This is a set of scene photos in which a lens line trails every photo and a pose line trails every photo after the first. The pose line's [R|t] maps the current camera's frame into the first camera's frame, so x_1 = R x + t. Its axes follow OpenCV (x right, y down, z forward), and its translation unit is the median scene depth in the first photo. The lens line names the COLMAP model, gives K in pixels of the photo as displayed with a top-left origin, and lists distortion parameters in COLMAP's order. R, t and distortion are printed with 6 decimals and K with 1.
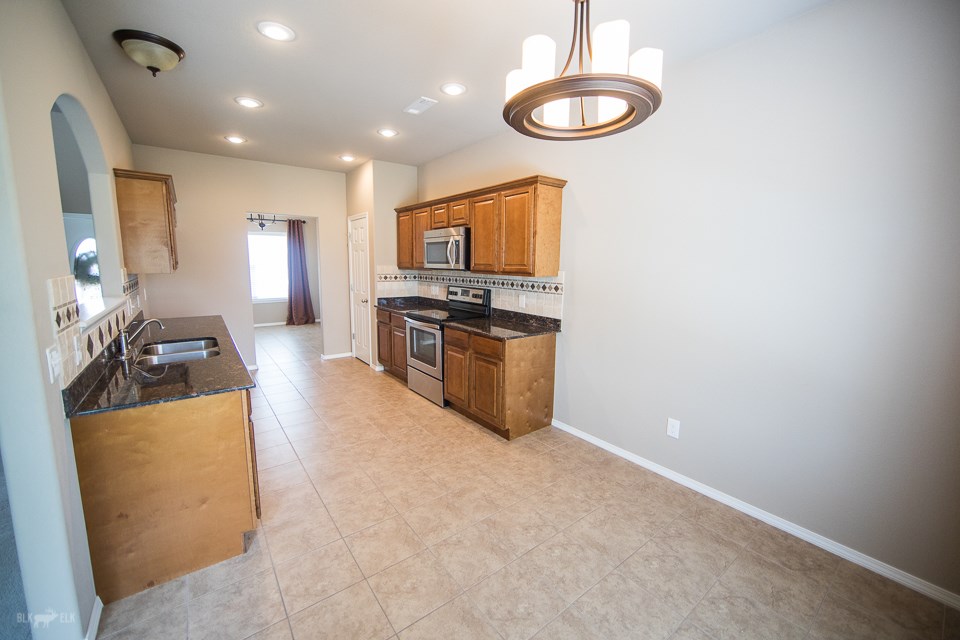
lens RADIAL K [[384.4, 0, 476.5], [0, 384.4, 316.2], [0, 0, 1]] dist [-0.003078, 0.000280]
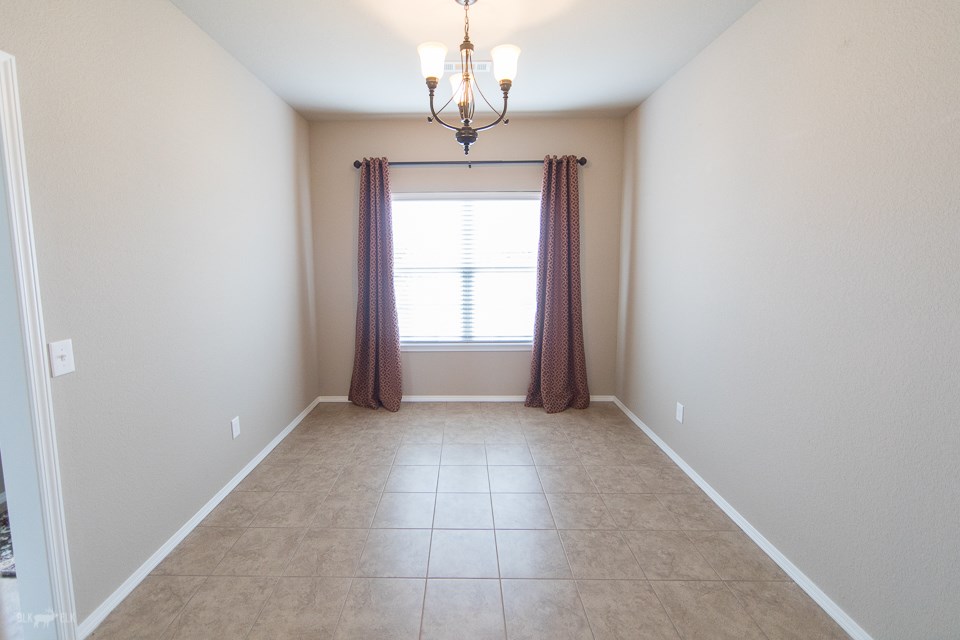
lens RADIAL K [[404.8, 0, 443.1], [0, 404.8, 304.4], [0, 0, 1]] dist [-0.002299, 0.000072]
pose [[0.774741, 0.055258, -0.629859, -0.282987], [-0.070994, 0.997477, 0.000186, -0.084027], [0.628280, 0.044572, 0.776709, 0.575956]]
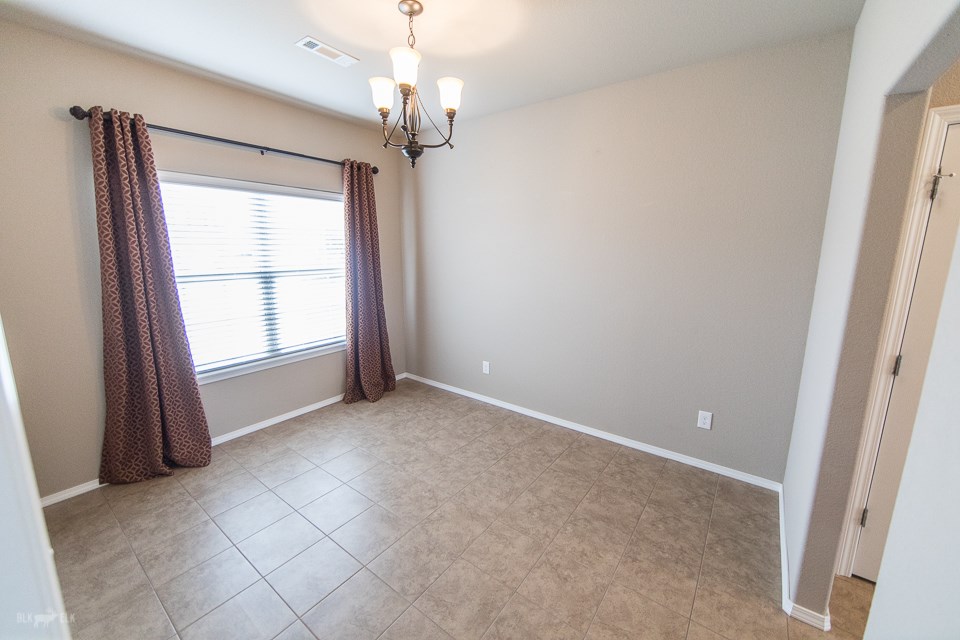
lens RADIAL K [[384.4, 0, 477.5], [0, 384.4, 323.4], [0, 0, 1]] dist [-0.003078, 0.000280]
pose [[0.962286, -0.063397, 0.264550, -0.458966], [0.047282, 0.996642, 0.066850, -0.092680], [-0.267900, -0.051821, 0.962052, 0.525806]]
